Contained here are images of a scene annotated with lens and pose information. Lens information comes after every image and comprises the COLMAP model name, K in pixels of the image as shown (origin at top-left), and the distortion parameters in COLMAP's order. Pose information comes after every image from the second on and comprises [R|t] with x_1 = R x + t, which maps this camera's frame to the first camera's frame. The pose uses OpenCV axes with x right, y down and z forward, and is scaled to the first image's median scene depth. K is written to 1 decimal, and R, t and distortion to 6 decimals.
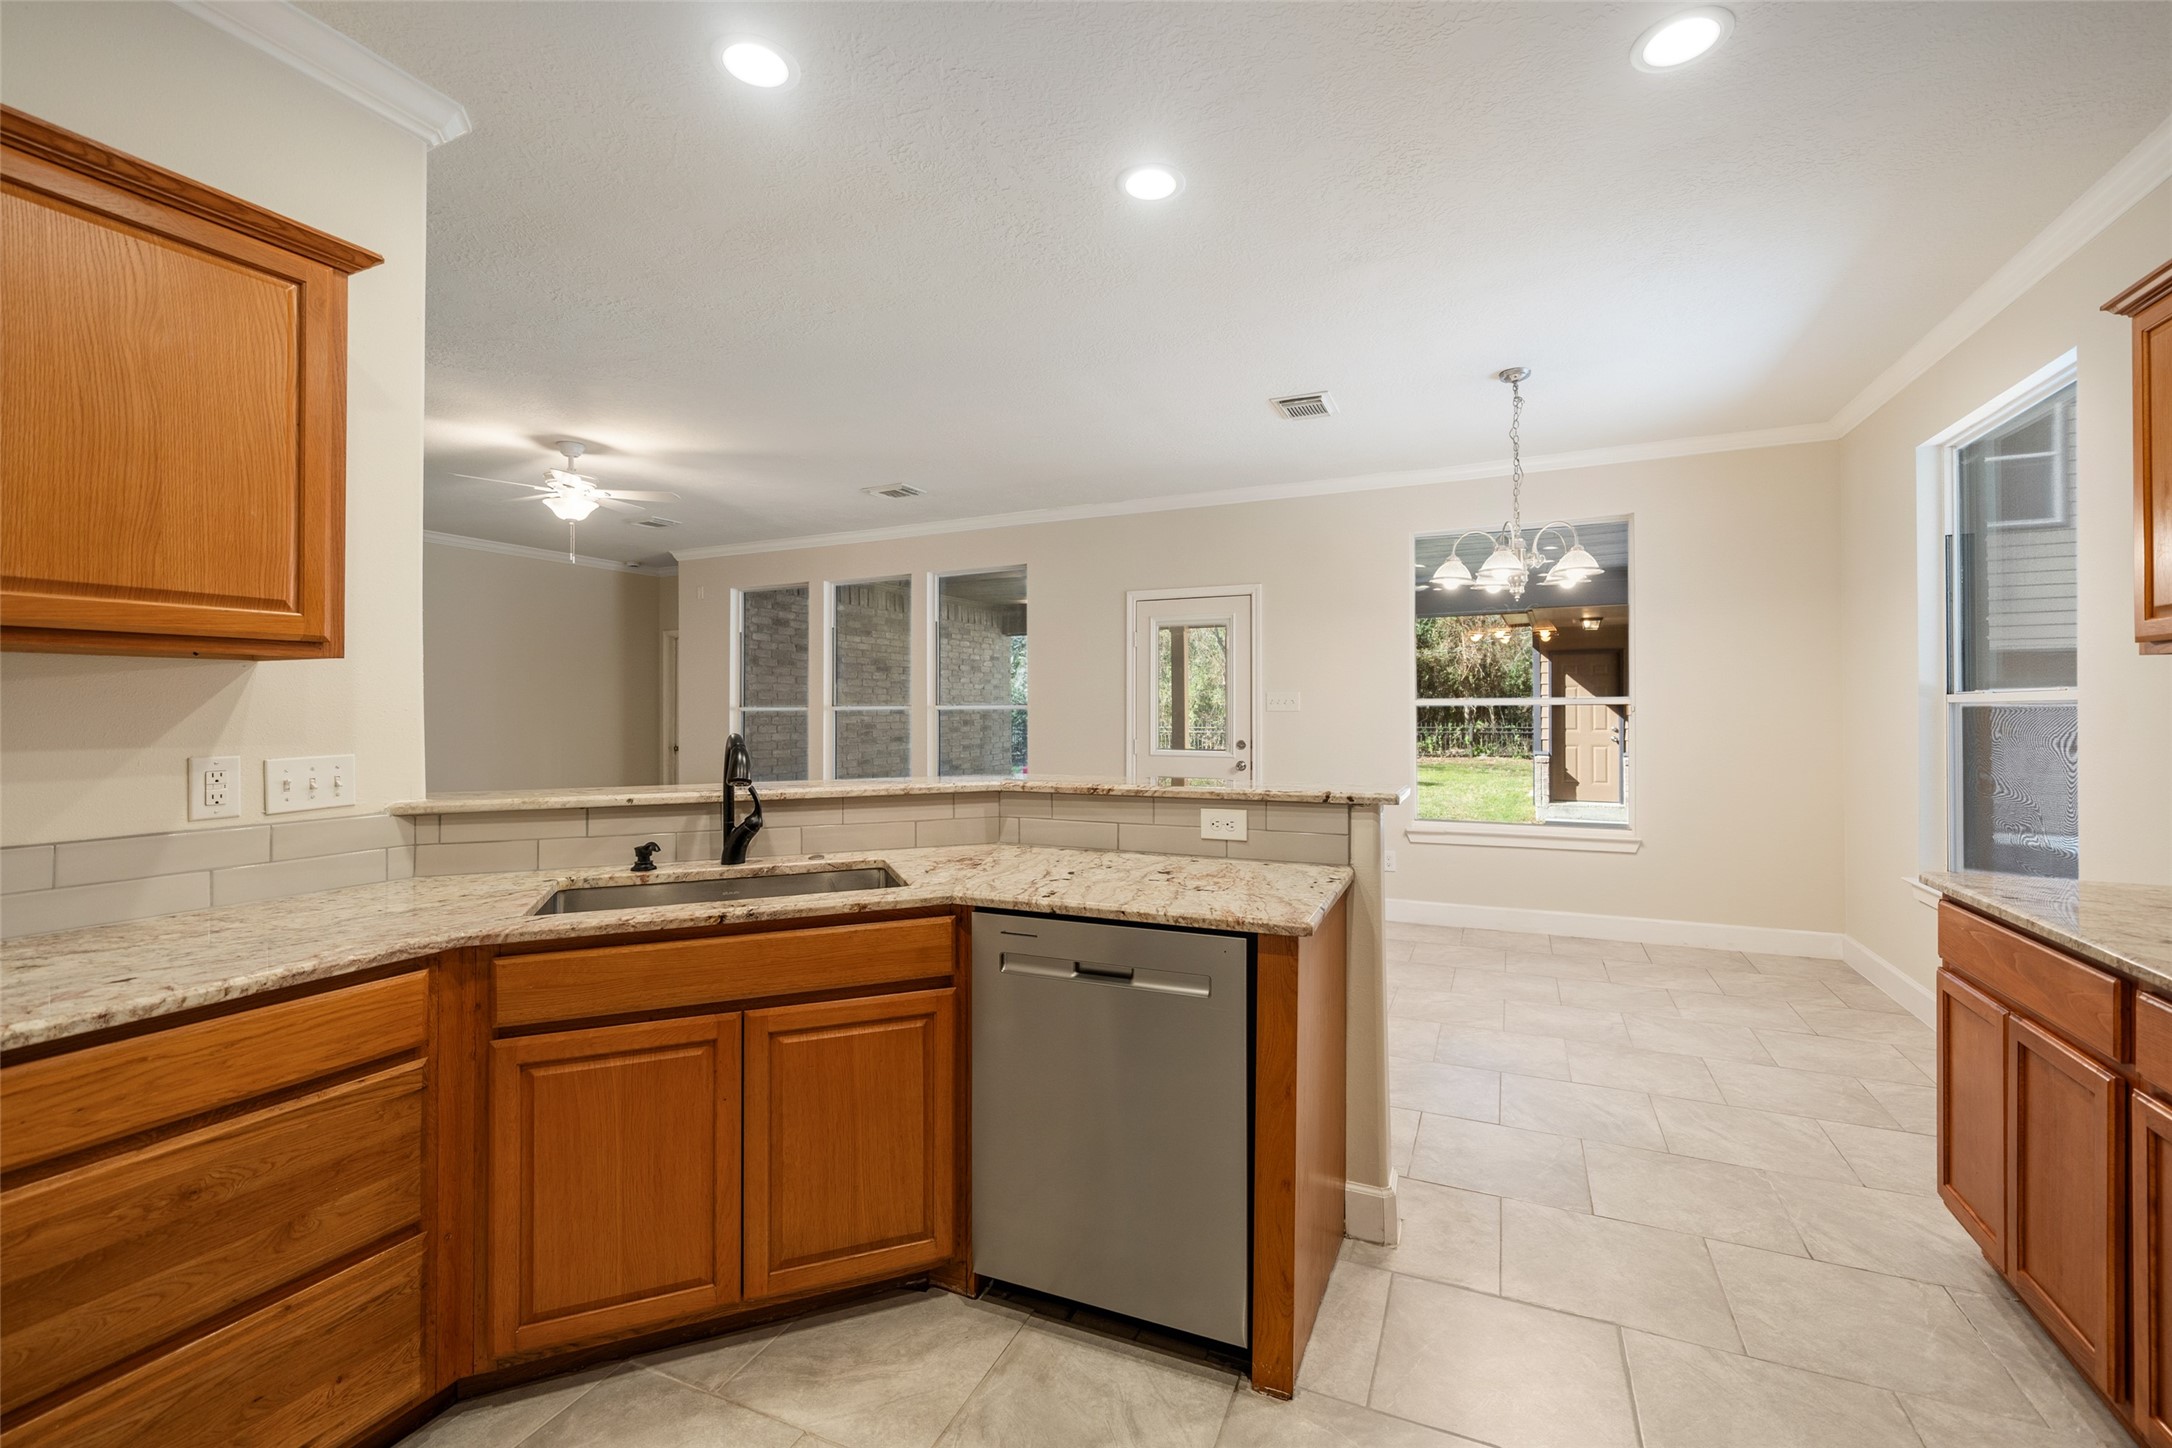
lens RADIAL K [[919.3, 0, 1078.8], [0, 919.3, 701.4], [0, 0, 1]] dist [-0.004872, 0.001882]
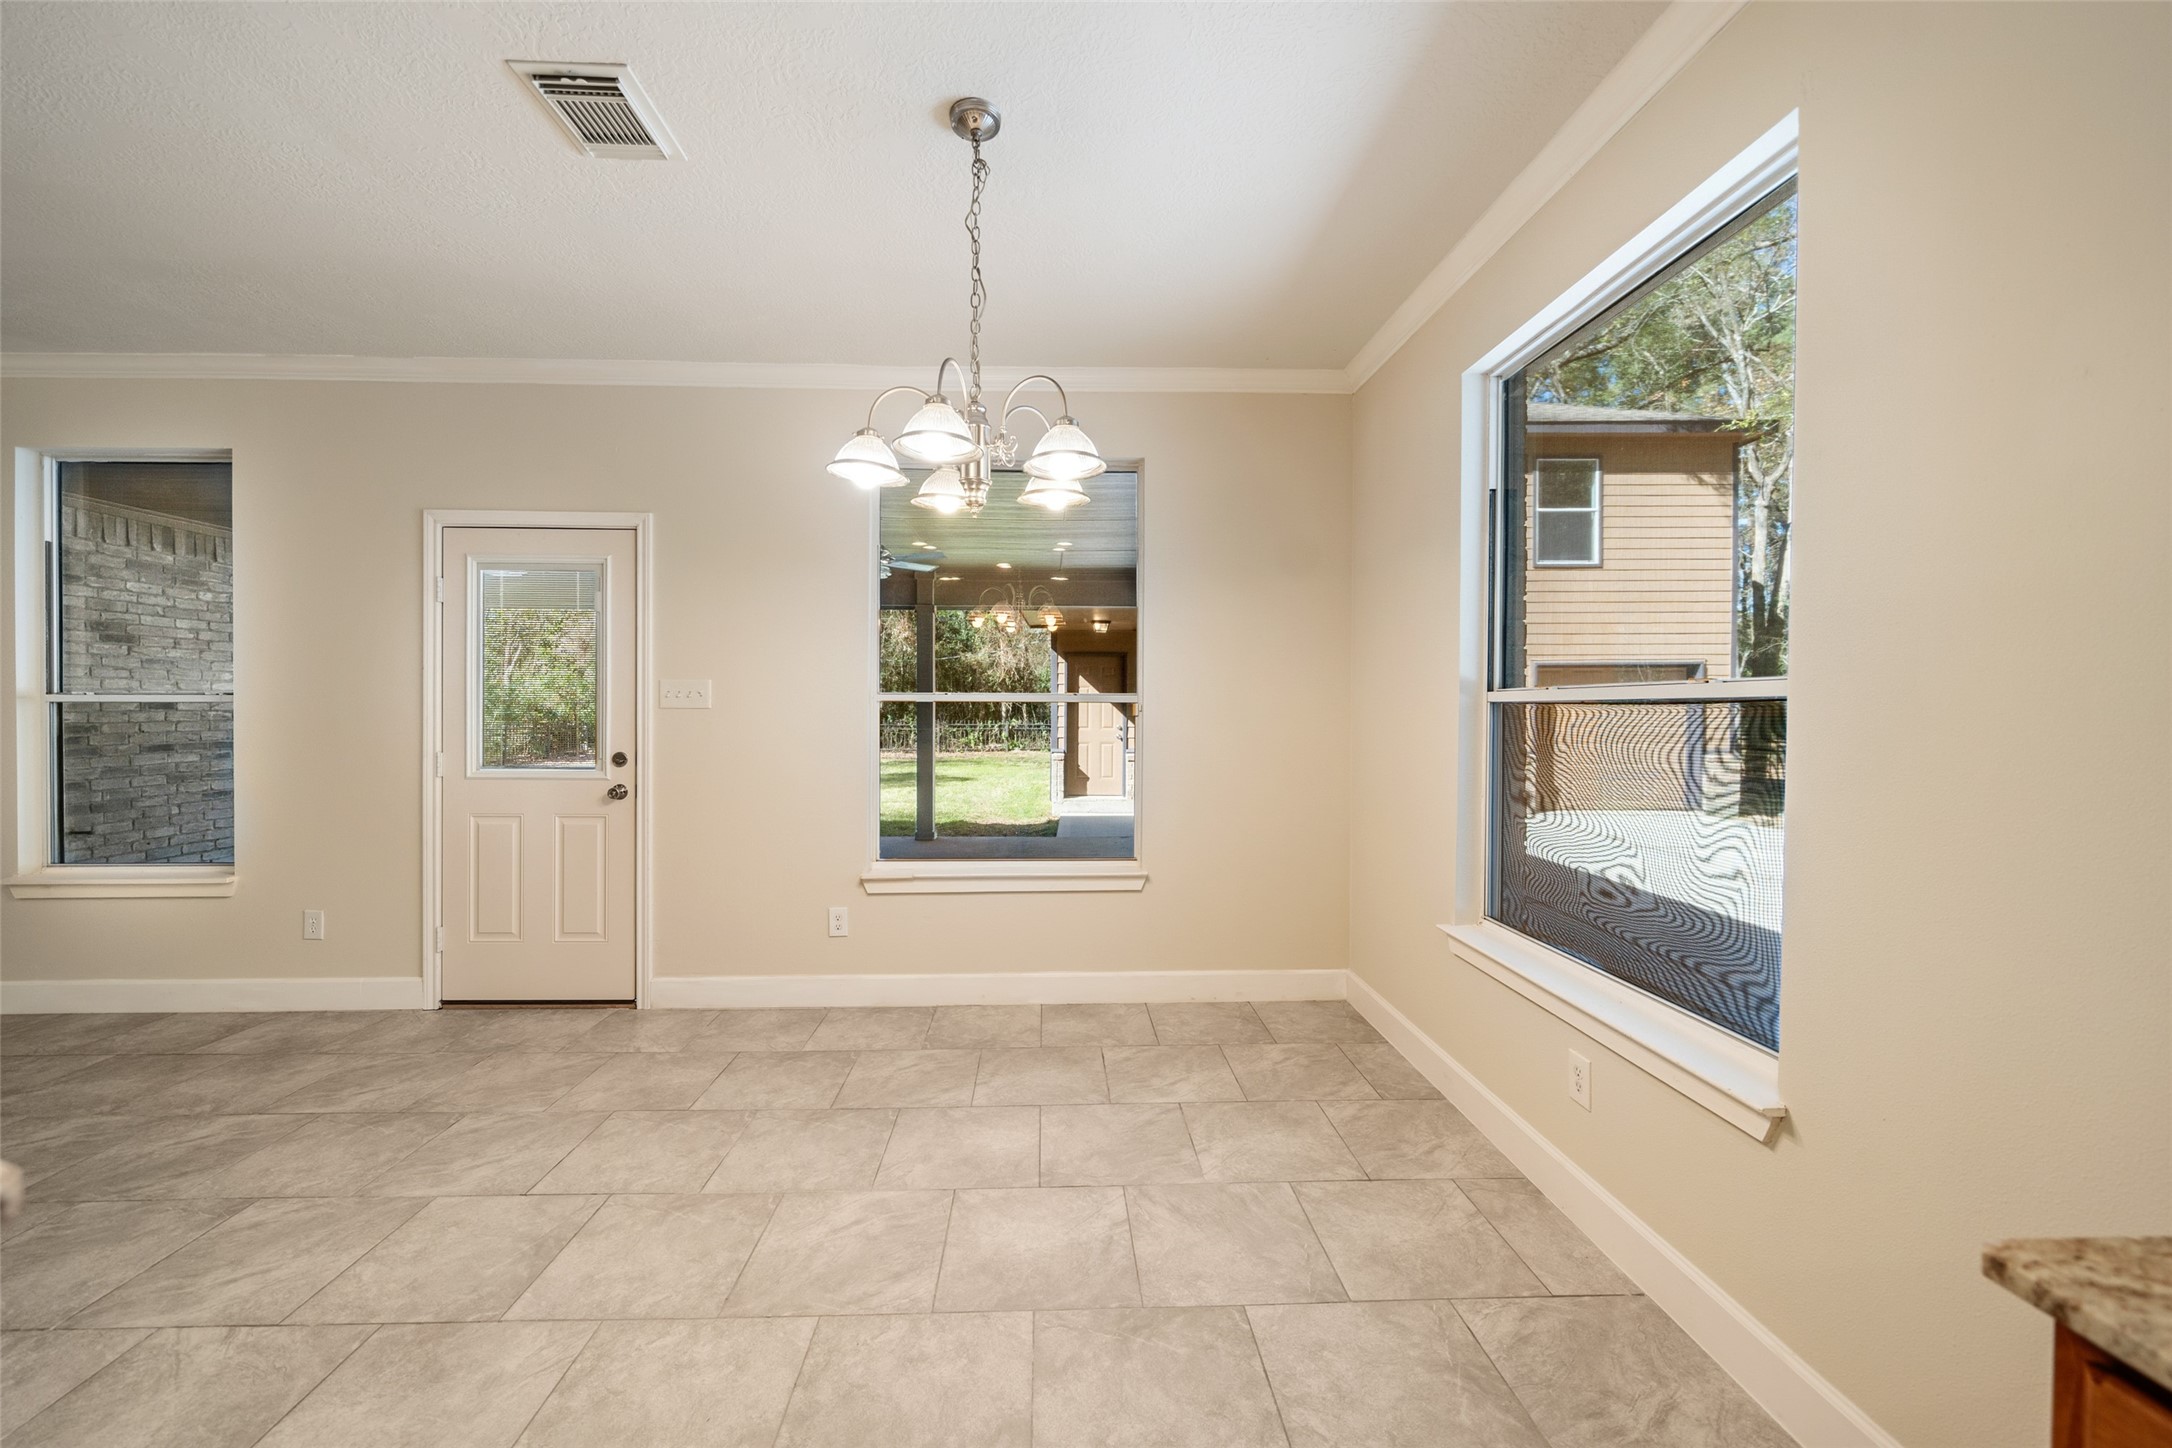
lens RADIAL K [[821.6, 0, 1040.4], [0, 821.6, 715.8], [0, 0, 1]] dist [-0.011018, -0.000133]
pose [[0.907802, 0.002000, 0.419395, 0.343793], [-0.010063, 0.999805, 0.017014, 0.006102], [-0.419279, -0.019666, 0.907645, 0.590961]]
